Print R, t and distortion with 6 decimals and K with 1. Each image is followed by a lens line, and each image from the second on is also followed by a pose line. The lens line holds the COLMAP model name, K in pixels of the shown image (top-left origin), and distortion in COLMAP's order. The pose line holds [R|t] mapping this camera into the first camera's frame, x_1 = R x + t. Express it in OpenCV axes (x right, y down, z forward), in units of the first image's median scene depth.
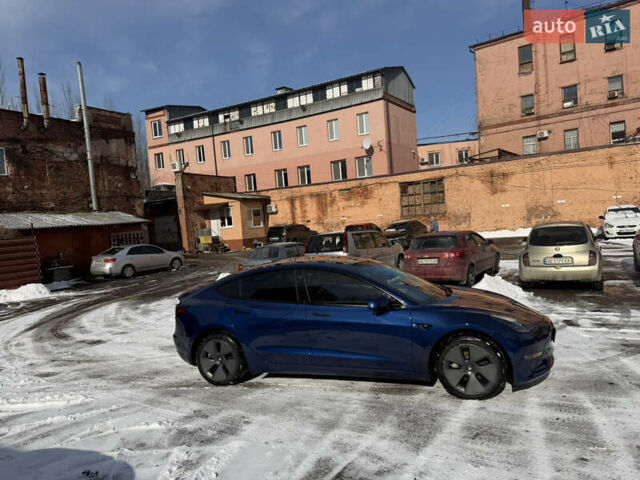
lens RADIAL K [[470.5, 0, 315.0], [0, 470.5, 242.0], [0, 0, 1]] dist [0.061949, -0.088602]
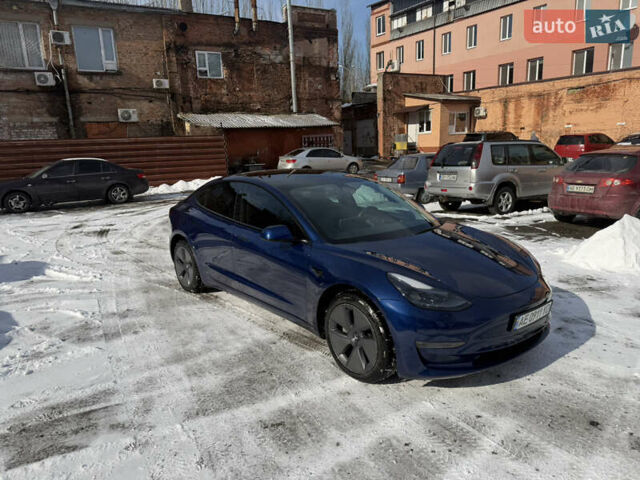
lens RADIAL K [[470.5, 0, 315.0], [0, 470.5, 242.0], [0, 0, 1]] dist [0.061949, -0.088602]
pose [[0.856627, 0.147862, -0.494294, 0.131526], [-0.049794, 0.977275, 0.206045, -0.003103], [0.513528, -0.151891, 0.844523, 0.086120]]
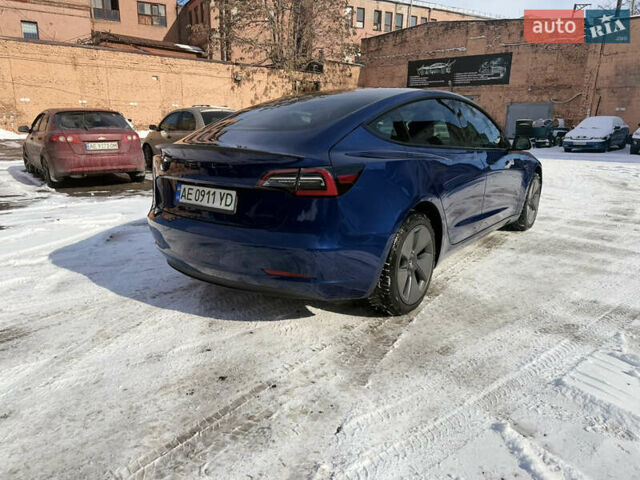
lens RADIAL K [[470.5, 0, 315.0], [0, 470.5, 242.0], [0, 0, 1]] dist [0.061949, -0.088602]
pose [[0.247917, -0.148078, 0.957398, -0.183789], [0.011221, 0.988622, 0.150002, 0.040419], [-0.968716, -0.026445, 0.246758, 0.257332]]
